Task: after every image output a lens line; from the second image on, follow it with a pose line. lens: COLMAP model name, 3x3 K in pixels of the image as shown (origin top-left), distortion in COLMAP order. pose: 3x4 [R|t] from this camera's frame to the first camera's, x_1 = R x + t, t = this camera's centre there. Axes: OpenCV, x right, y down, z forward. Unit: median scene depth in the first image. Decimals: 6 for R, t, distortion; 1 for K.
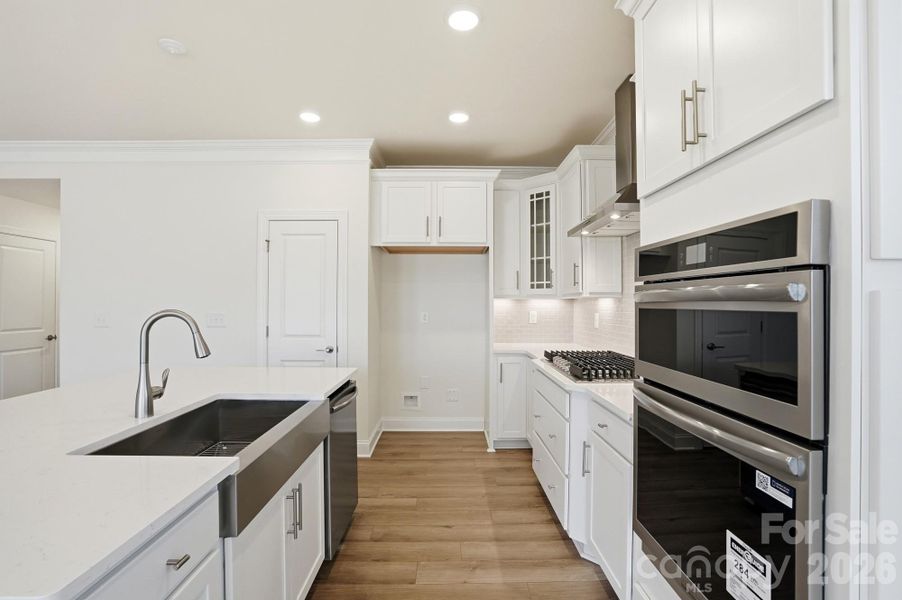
lens RADIAL K [[421.8, 0, 456.4], [0, 421.8, 300.2], [0, 0, 1]] dist [-0.027326, 0.027392]
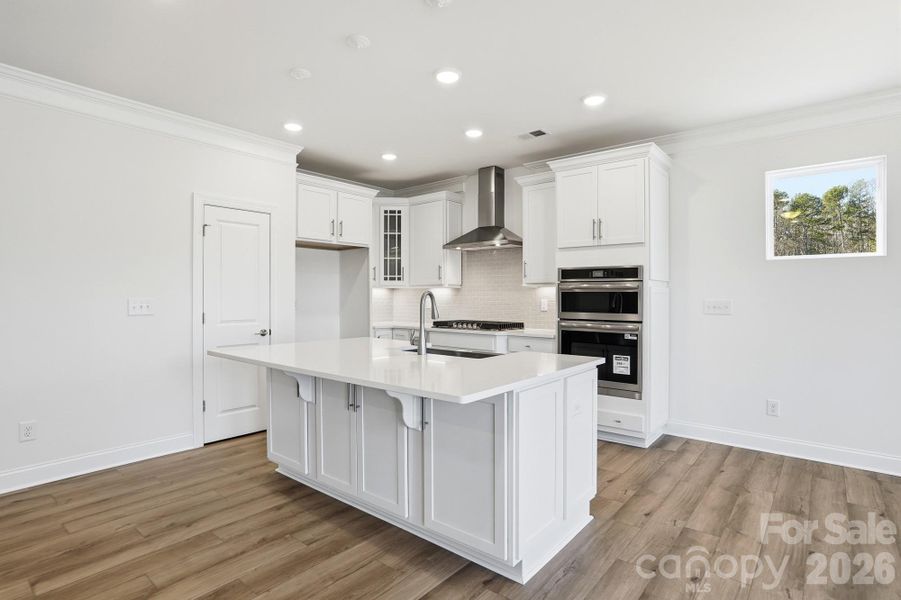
lens RADIAL K [[456.6, 0, 455.4], [0, 456.6, 294.9], [0, 0, 1]] dist [-0.025038, 0.000398]
pose [[0.647639, 0.000368, 0.761947, -0.824561], [-0.005682, 0.999974, 0.004347, 0.011469], [-0.761926, -0.007144, 0.647625, -0.117684]]
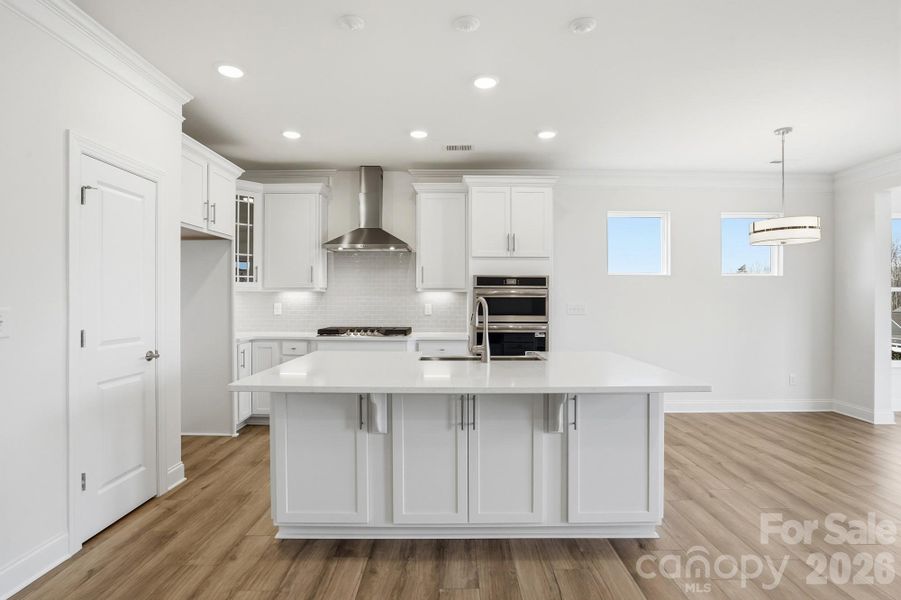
lens RADIAL K [[452.7, 0, 450.5], [0, 452.7, 300.0], [0, 0, 1]] dist [-0.053442, 0.034811]
pose [[0.023698, -0.003217, 0.999714, -1.008920], [-0.009153, 0.999952, 0.003434, 0.011404], [-0.999677, -0.009232, 0.023667, 0.437606]]
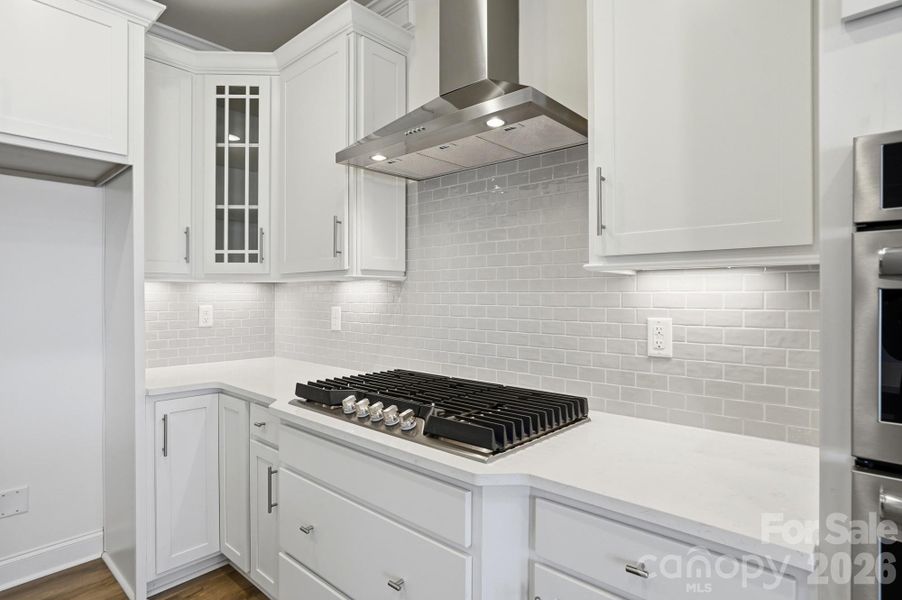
lens RADIAL K [[473.8, 0, 451.0], [0, 473.8, 300.0], [0, 0, 1]] dist [-0.035280, 0.000199]
pose [[0.678580, -0.005154, 0.734508, -0.060342], [-0.006699, 0.999890, 0.013206, 0.010624], [-0.734496, -0.013882, 0.678471, 0.401024]]
